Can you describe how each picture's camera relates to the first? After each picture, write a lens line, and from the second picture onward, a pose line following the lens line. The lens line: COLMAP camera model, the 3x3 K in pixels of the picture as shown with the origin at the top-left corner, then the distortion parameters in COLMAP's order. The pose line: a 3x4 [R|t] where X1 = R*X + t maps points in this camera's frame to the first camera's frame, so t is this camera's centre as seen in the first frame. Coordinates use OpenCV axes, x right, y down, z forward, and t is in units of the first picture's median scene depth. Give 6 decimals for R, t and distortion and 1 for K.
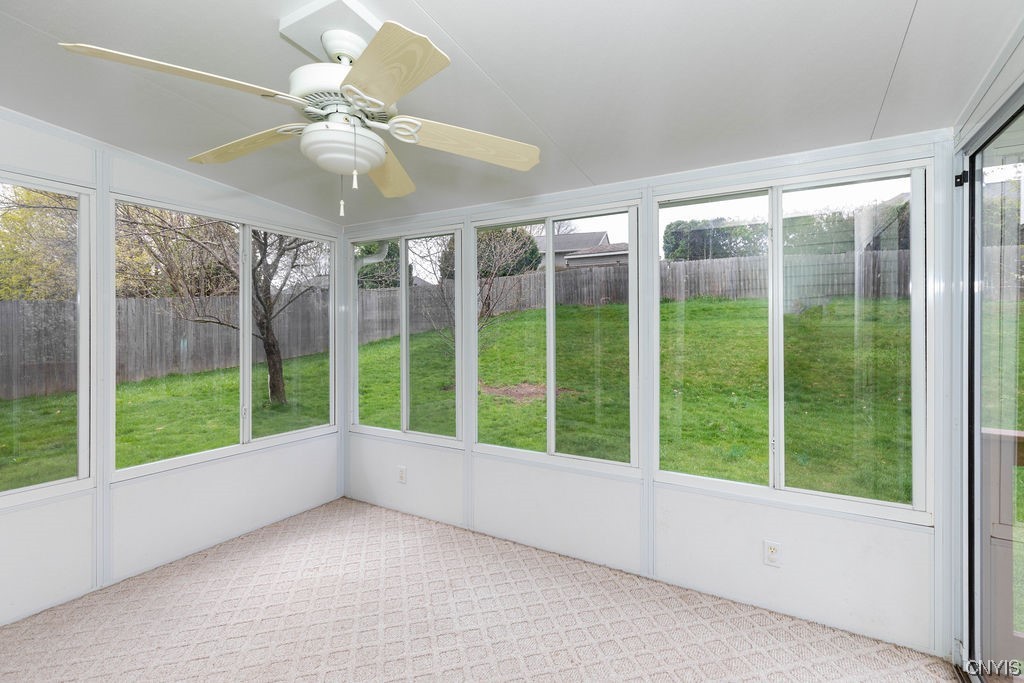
lens RADIAL K [[459.3, 0, 515.5], [0, 459.3, 325.5], [0, 0, 1]] dist [0.017400, -0.000084]
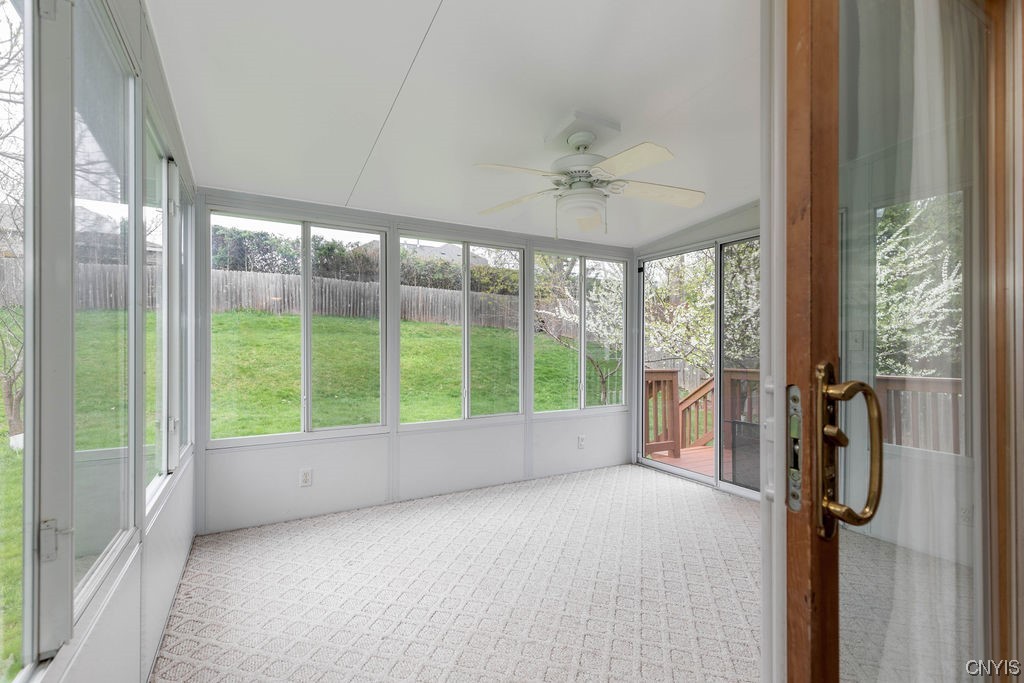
lens RADIAL K [[461.4, 0, 512.0], [0, 461.4, 341.5], [0, 0, 1]] dist [0.000410, -0.000048]
pose [[0.509837, 0.004860, 0.860257, -0.403638], [0.000998, 0.999980, -0.006241, 0.029785], [-0.860270, 0.004040, 0.509822, 0.087828]]
